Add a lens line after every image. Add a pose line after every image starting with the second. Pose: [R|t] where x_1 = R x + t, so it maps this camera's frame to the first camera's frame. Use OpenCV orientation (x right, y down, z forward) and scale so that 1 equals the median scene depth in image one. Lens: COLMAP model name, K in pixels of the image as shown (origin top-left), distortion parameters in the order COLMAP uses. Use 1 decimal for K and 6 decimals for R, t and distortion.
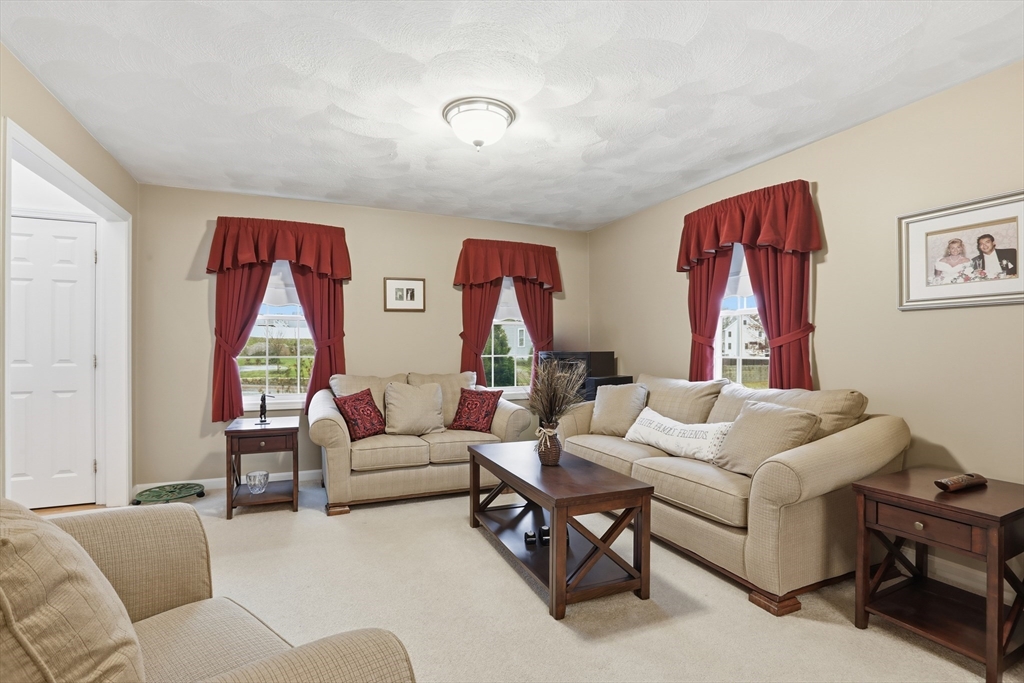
lens RADIAL K [[460.2, 0, 505.2], [0, 460.2, 345.3], [0, 0, 1]] dist [-0.048854, 0.002338]
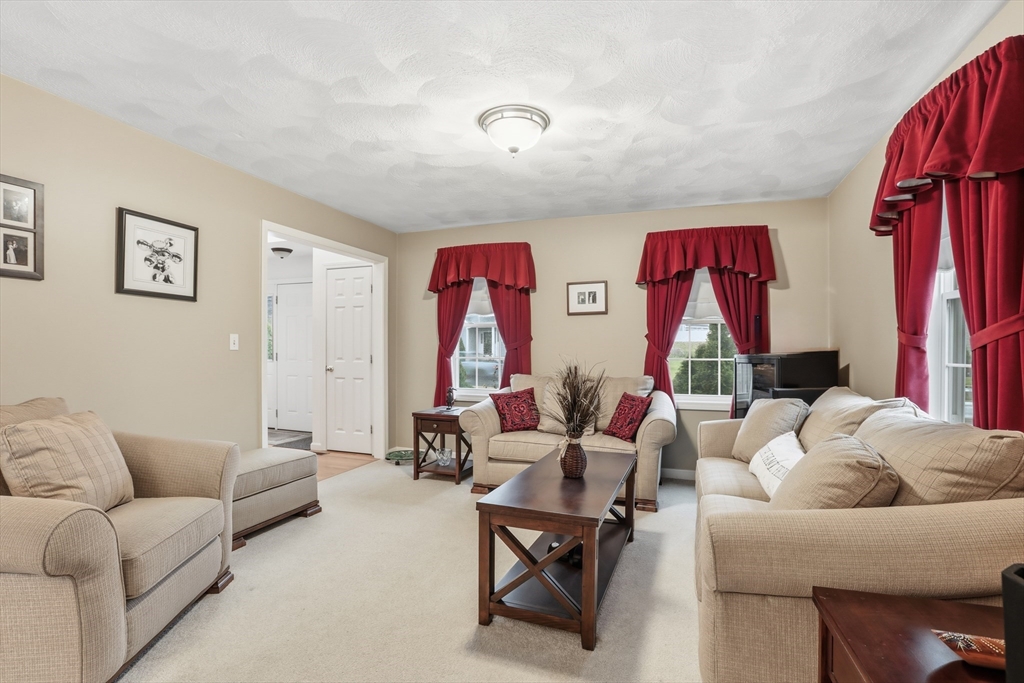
lens RADIAL K [[460.2, 0, 505.1], [0, 460.2, 349.6], [0, 0, 1]] dist [-0.048854, 0.002338]
pose [[0.744093, -0.000814, -0.668075, 0.380399], [0.002031, 0.999997, 0.001044, 0.002865], [0.668072, -0.002134, 0.744093, 0.141242]]
